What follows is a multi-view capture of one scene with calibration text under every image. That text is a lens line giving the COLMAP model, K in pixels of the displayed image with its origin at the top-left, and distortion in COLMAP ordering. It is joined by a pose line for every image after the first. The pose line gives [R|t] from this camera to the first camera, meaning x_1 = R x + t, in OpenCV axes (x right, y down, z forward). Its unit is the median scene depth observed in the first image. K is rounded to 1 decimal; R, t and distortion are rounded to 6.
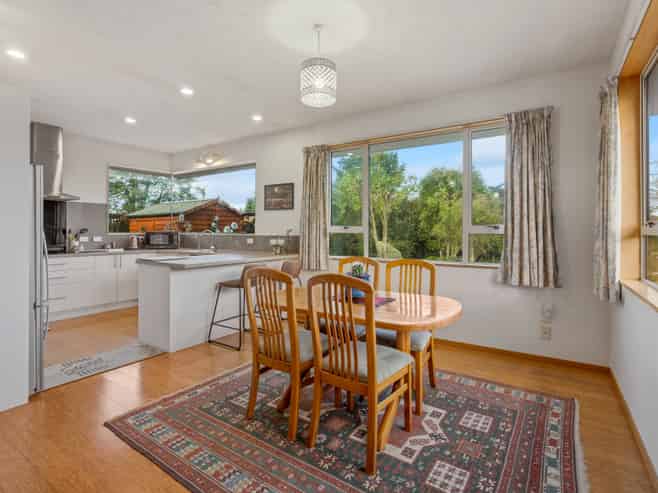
lens RADIAL K [[338.4, 0, 329.5], [0, 338.4, 237.1], [0, 0, 1]] dist [-0.002125, -0.000507]
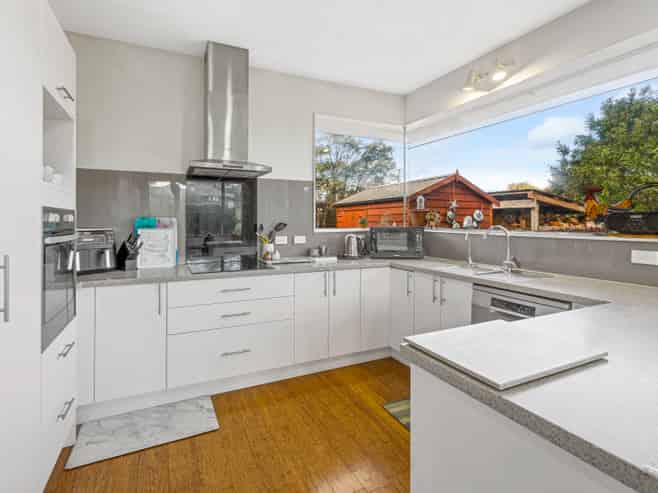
lens RADIAL K [[338.4, 0, 329.5], [0, 338.4, 237.1], [0, 0, 1]] dist [-0.002125, -0.000507]
pose [[0.862093, 0.021622, -0.506288, -0.310726], [-0.006718, 0.999489, 0.031245, -0.017147], [0.506705, -0.023535, 0.861798, 0.469564]]
